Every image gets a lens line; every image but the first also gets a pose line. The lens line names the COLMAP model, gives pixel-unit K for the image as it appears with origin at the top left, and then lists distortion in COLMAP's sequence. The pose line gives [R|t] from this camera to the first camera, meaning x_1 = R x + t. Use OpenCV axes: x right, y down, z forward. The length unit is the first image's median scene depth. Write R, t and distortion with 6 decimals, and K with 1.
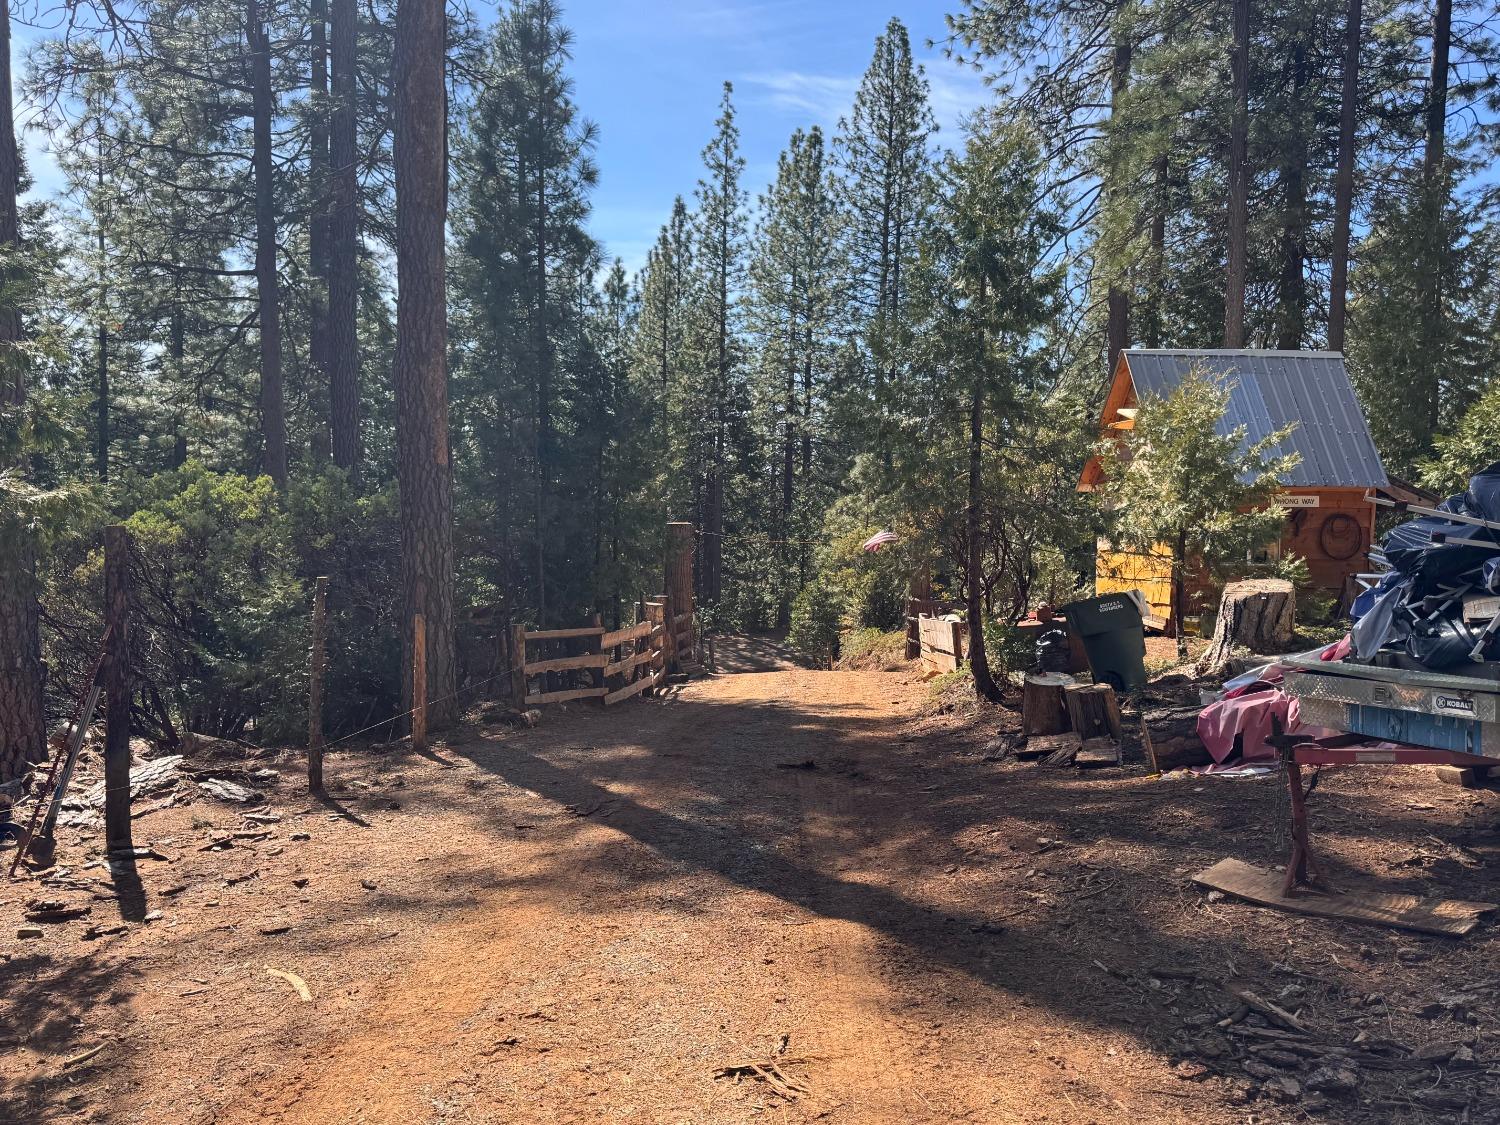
lens RADIAL K [[1174.3, 0, 751.3], [0, 1174.3, 560.5], [0, 0, 1]] dist [0.072095, -0.100718]
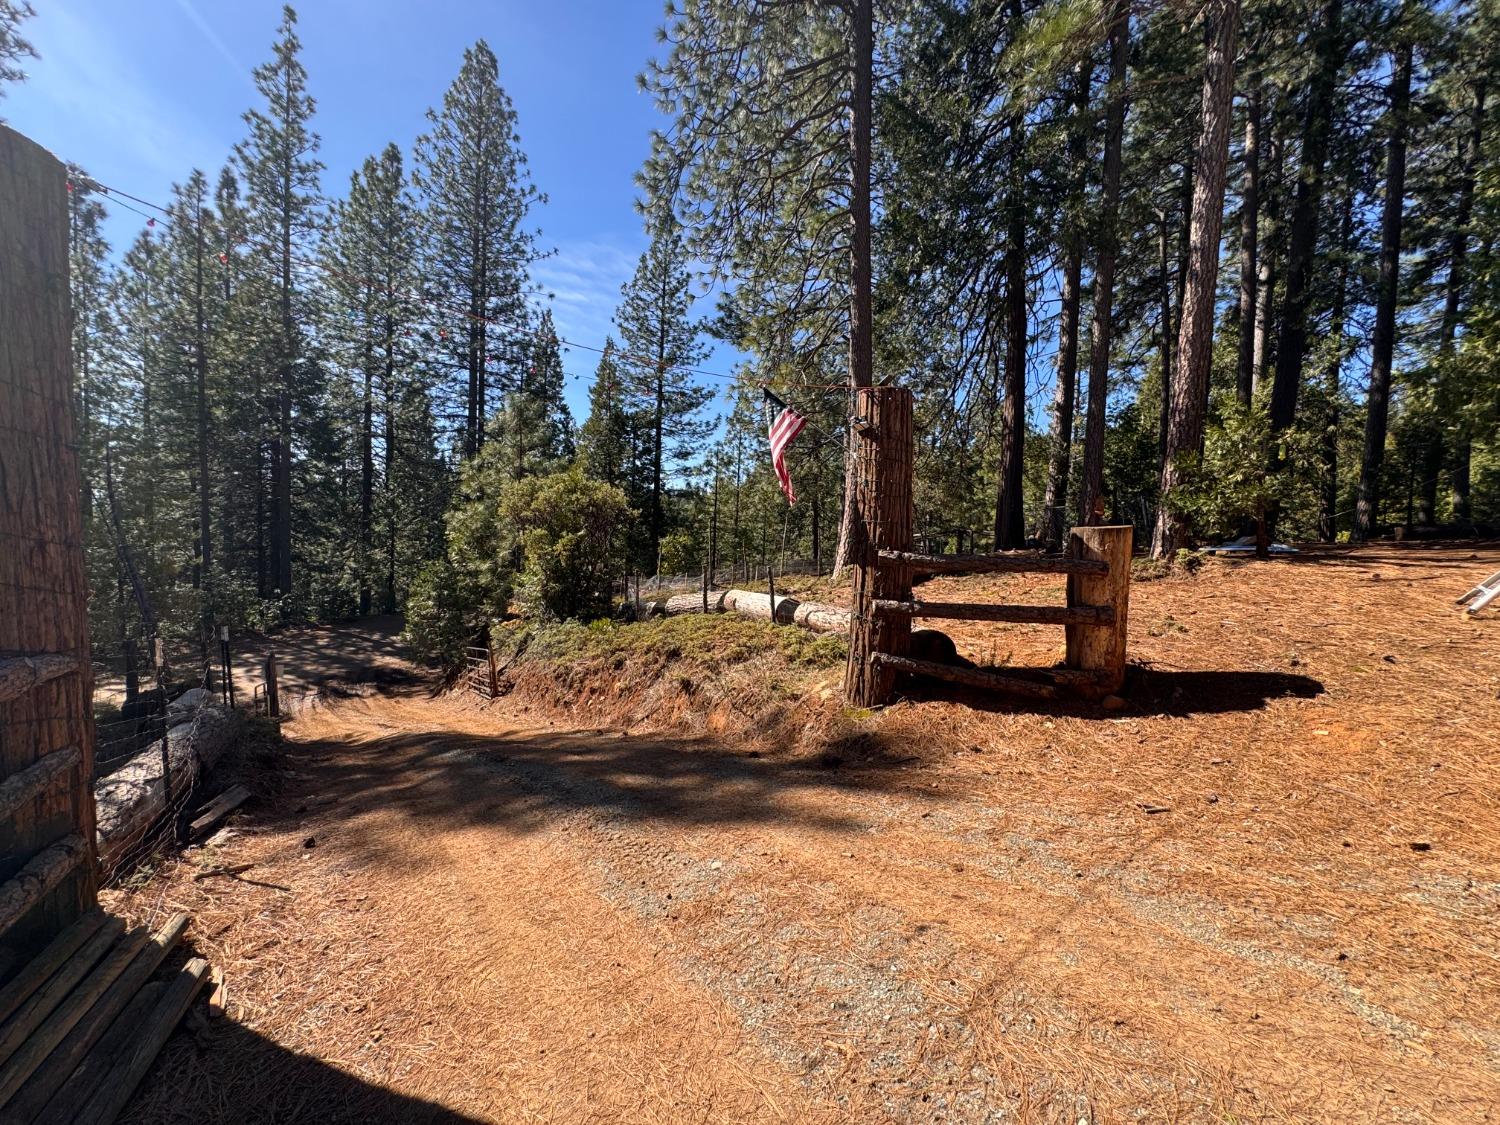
lens RADIAL K [[599.1, 0, 749.2], [0, 599.1, 557.9], [0, 0, 1]] dist [-0.004759, 0.001176]
pose [[0.809350, -0.019548, 0.587001, -0.010825], [0.022604, 0.999742, 0.002126, 0.016196], [-0.586891, 0.011548, 0.809583, 0.432447]]
